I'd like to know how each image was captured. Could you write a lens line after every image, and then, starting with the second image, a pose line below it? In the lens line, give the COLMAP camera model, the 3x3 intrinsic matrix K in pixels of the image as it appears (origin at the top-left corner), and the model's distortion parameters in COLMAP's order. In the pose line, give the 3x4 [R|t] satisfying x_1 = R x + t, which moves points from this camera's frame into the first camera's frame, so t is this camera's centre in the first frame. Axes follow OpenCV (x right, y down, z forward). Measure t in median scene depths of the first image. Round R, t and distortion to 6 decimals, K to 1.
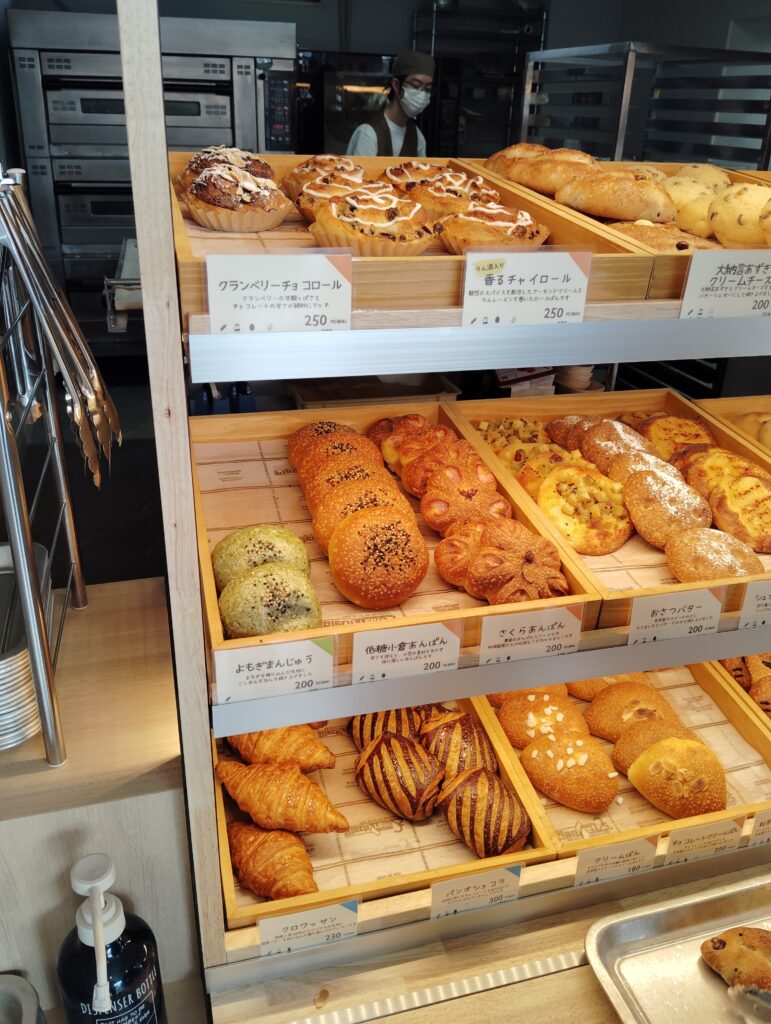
lens RADIAL K [[807.5, 0, 394.2], [0, 807.5, 506.3], [0, 0, 1]] dist [0.067217, -0.133804]
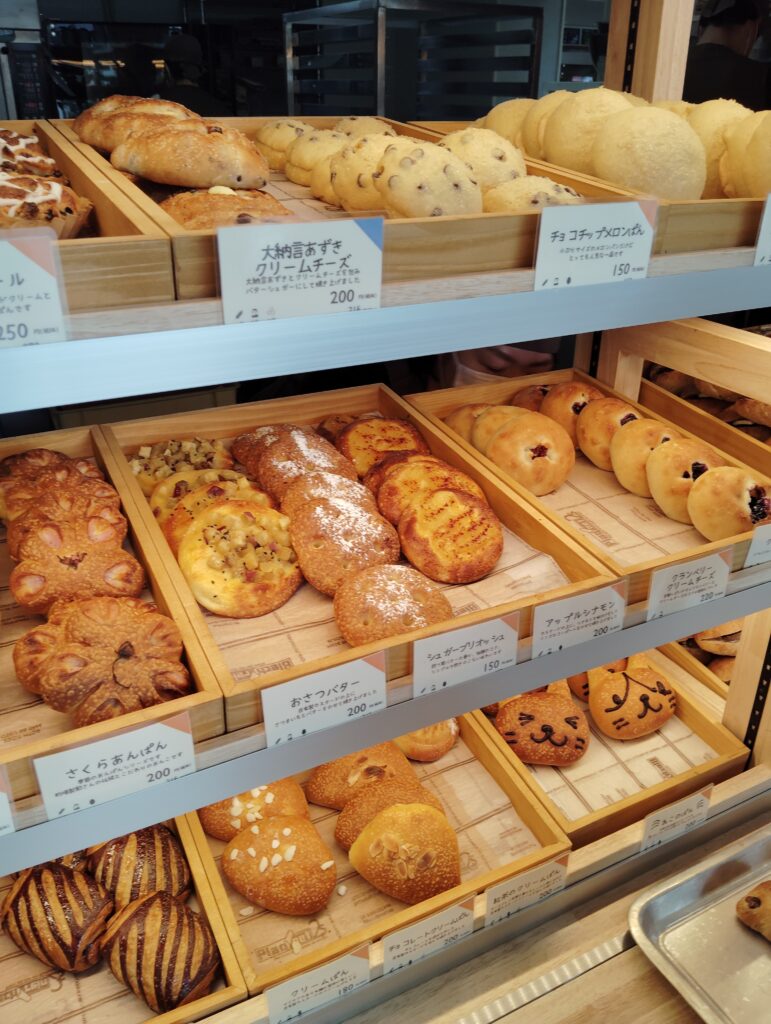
lens RADIAL K [[807.5, 0, 387.5], [0, 807.5, 507.0], [0, 0, 1]] dist [0.067217, -0.133804]
pose [[0.979488, -0.111467, 0.167862, 0.234419], [0.106914, 0.993618, 0.035949, -0.055484], [-0.170798, -0.017264, 0.985155, 0.184243]]
